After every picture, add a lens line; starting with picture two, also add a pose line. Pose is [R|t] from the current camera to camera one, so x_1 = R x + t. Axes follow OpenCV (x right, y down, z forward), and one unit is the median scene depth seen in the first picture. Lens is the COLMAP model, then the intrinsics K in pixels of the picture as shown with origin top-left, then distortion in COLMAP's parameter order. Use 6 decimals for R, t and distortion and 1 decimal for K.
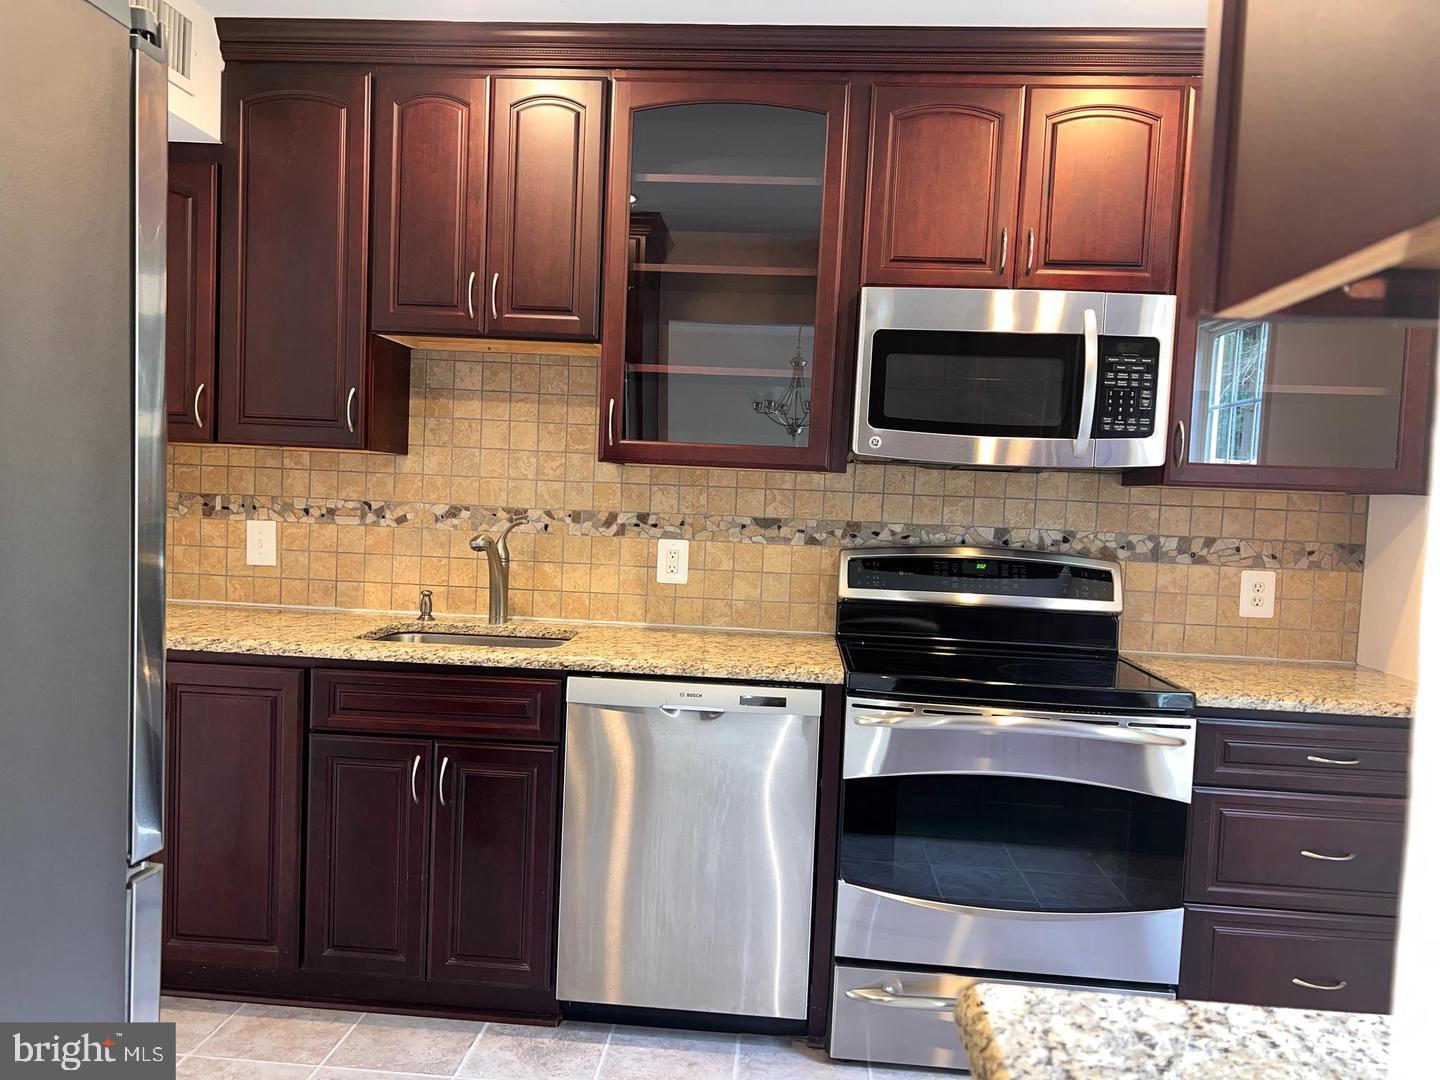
lens RADIAL K [[1086.0, 0, 717.6], [0, 1086.0, 547.6], [0, 0, 1]] dist [0.041324, -0.058365]
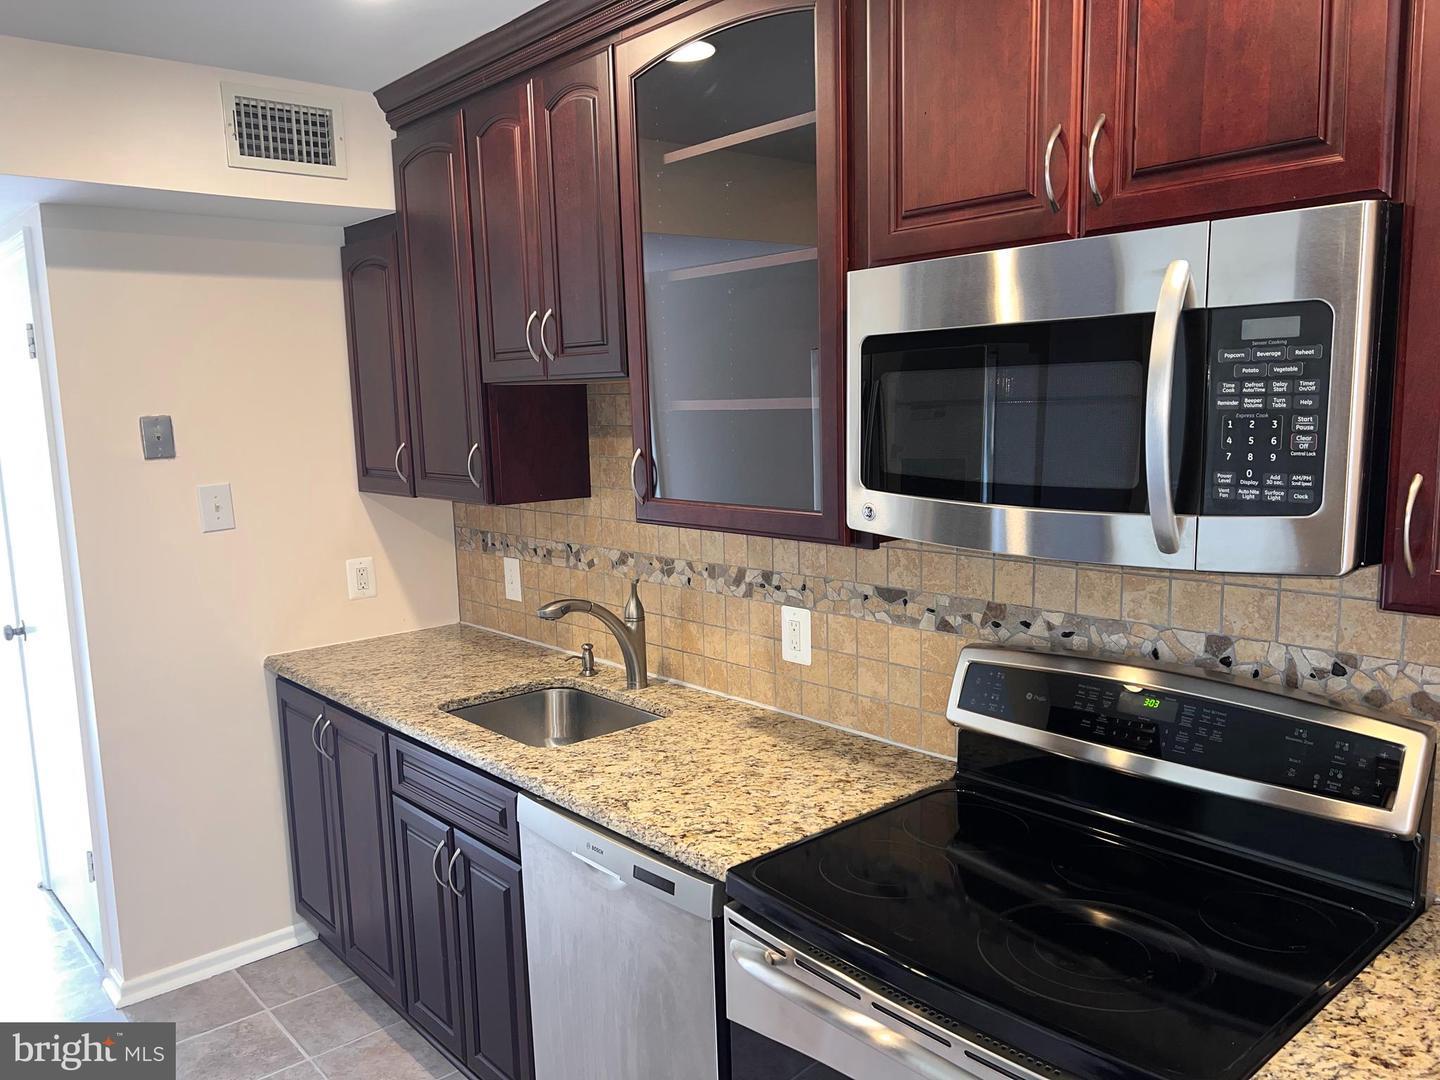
lens RADIAL K [[1086.0, 0, 708.5], [0, 1086.0, 541.4], [0, 0, 1]] dist [0.041324, -0.058365]
pose [[0.702856, 0.031038, -0.710655, 0.470957], [0.024881, 0.997364, 0.068168, -0.110426], [0.710897, -0.065594, 0.700231, 0.417120]]
